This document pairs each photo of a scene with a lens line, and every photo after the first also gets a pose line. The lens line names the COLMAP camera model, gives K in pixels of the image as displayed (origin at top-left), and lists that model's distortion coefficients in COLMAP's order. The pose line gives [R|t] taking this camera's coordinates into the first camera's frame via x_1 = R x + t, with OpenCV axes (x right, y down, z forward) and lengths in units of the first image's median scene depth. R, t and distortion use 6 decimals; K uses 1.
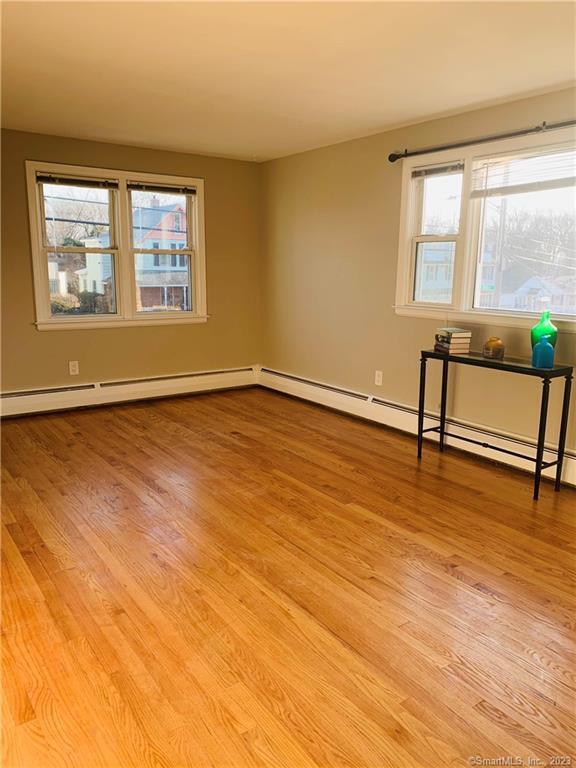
lens RADIAL K [[598.1, 0, 288.0], [0, 598.1, 384.0], [0, 0, 1]] dist [0.041585, -0.002955]
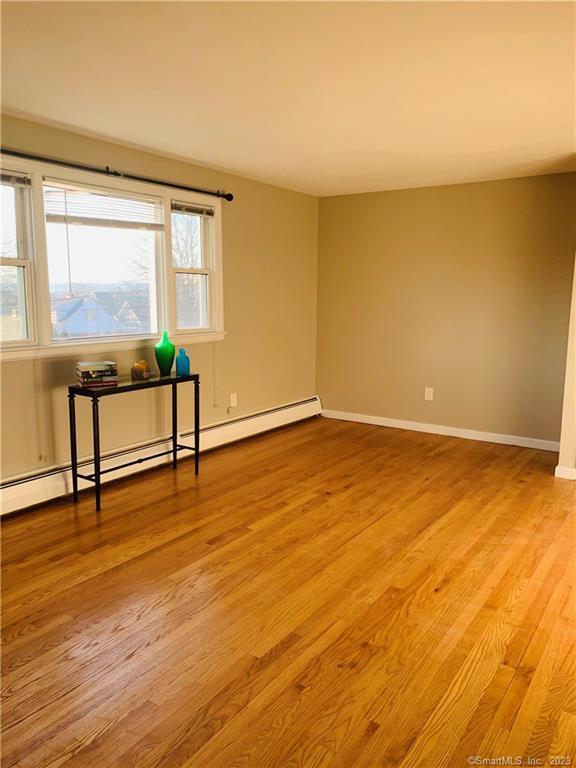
lens RADIAL K [[598.1, 0, 288.0], [0, 598.1, 384.0], [0, 0, 1]] dist [0.041585, -0.002955]
pose [[-0.355419, -0.161326, 0.920680, -0.753901], [0.176555, 0.955675, 0.235615, -0.243442], [-0.917881, 0.246293, -0.311182, 1.095837]]
